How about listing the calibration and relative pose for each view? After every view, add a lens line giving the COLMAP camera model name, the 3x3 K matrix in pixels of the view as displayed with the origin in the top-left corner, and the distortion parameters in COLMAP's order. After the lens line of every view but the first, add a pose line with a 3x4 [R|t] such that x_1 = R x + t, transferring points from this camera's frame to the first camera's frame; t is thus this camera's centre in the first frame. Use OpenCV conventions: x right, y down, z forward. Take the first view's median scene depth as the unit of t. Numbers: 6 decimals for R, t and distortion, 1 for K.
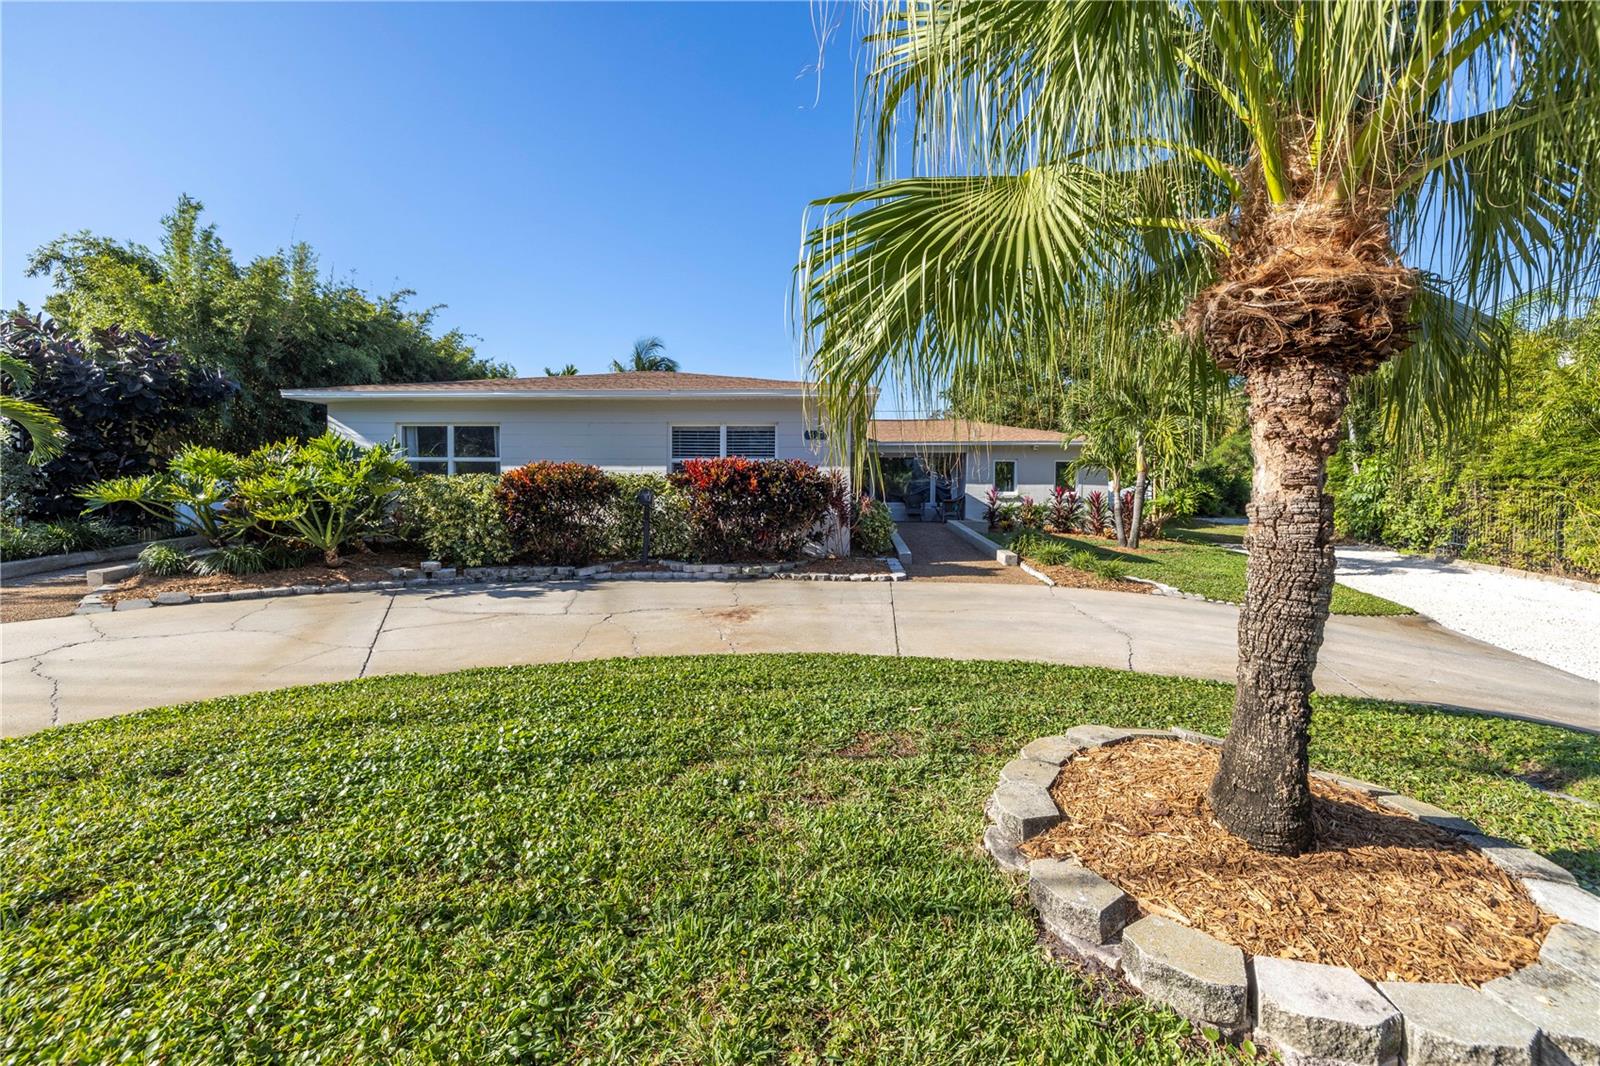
lens RADIAL K [[671.1, 0, 799.6], [0, 671.1, 505.6], [0, 0, 1]] dist [0.000333, -0.000252]
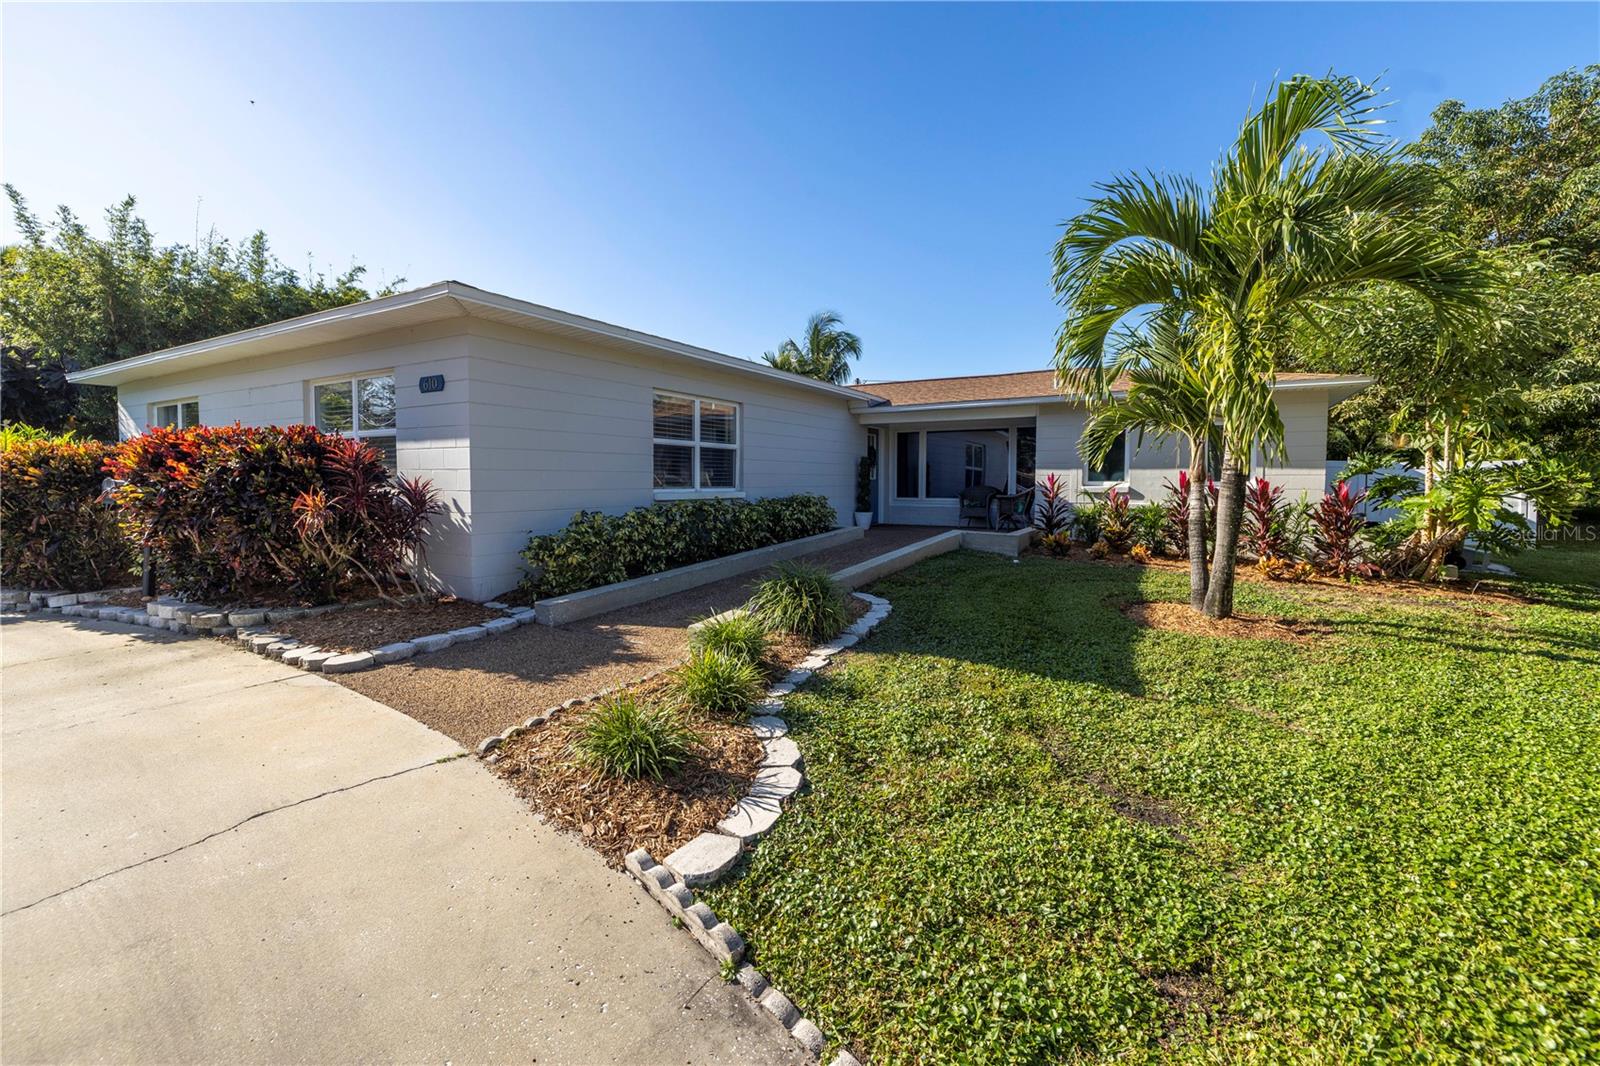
lens RADIAL K [[671.1, 0, 799.6], [0, 671.1, 505.6], [0, 0, 1]] dist [0.000333, -0.000252]
pose [[0.893544, 0.013428, -0.448775, 0.575671], [-0.007075, 0.999850, 0.015829, -0.013057], [0.448920, -0.010969, 0.893505, 0.643258]]
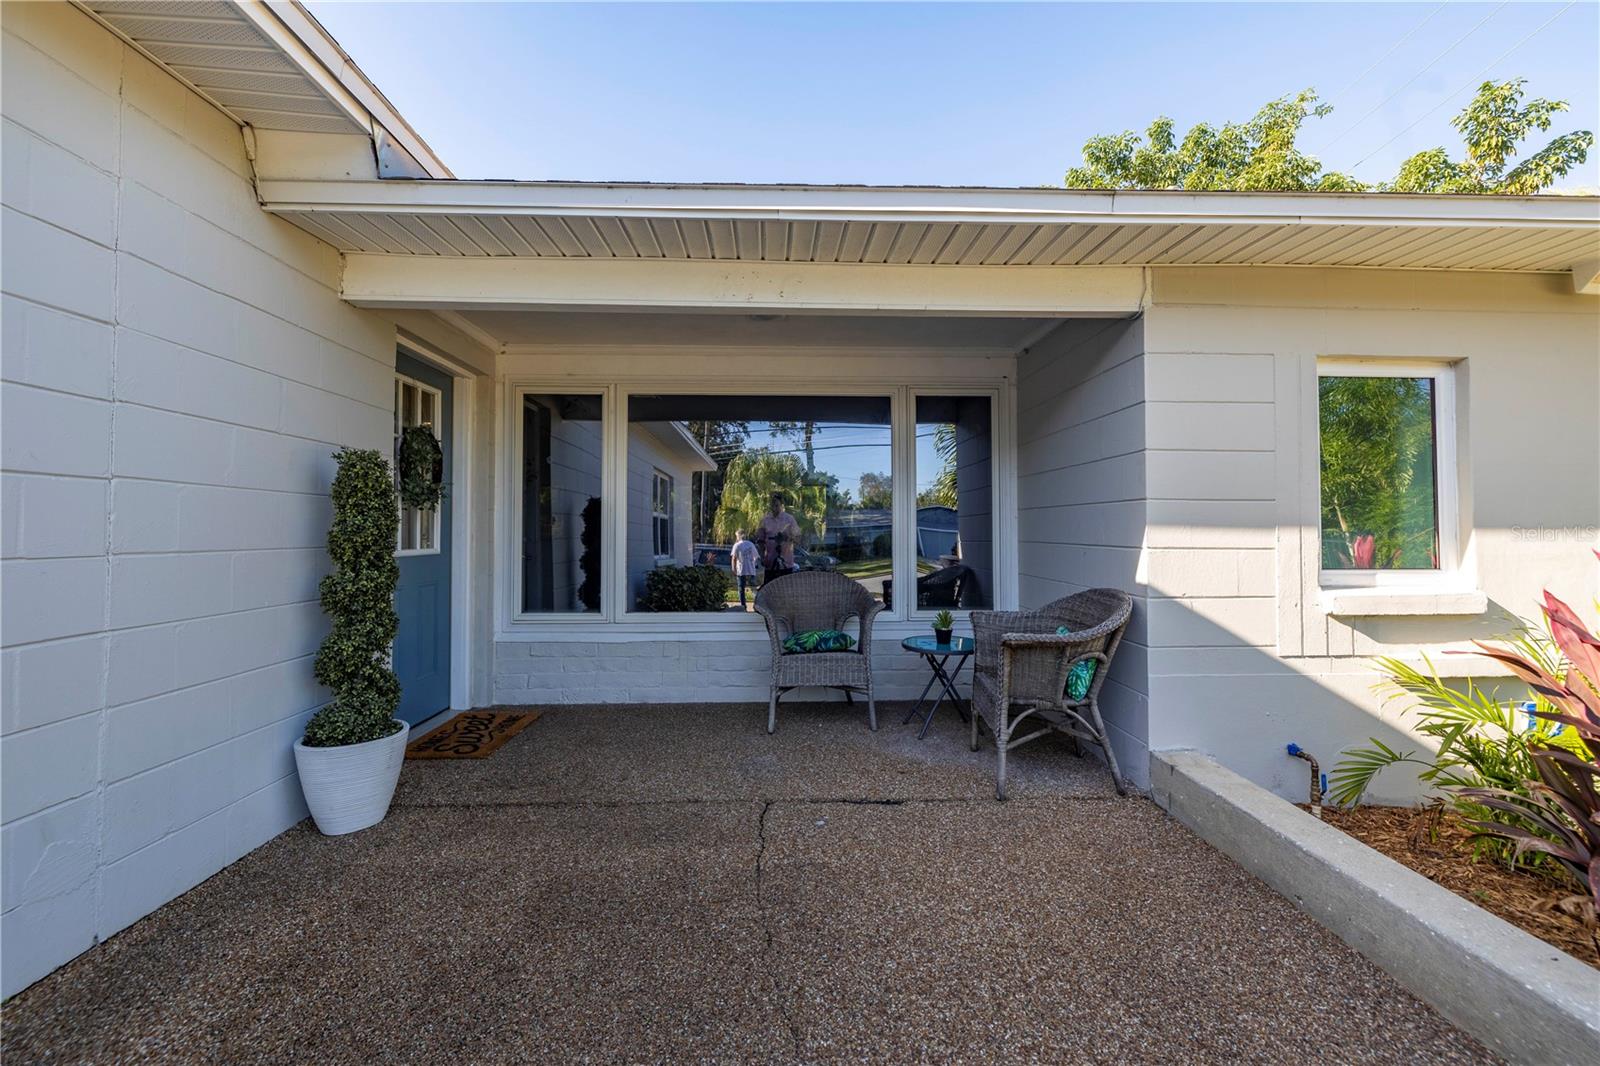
lens RADIAL K [[708.9, 0, 800.0], [0, 708.9, 533.0], [0, 0, 1]] dist [-0.000286, -0.000110]
pose [[0.994306, -0.010371, 0.106056, 0.274750], [0.011876, 0.999837, -0.013563, -0.050649], [-0.105898, 0.014746, 0.994268, 1.468373]]
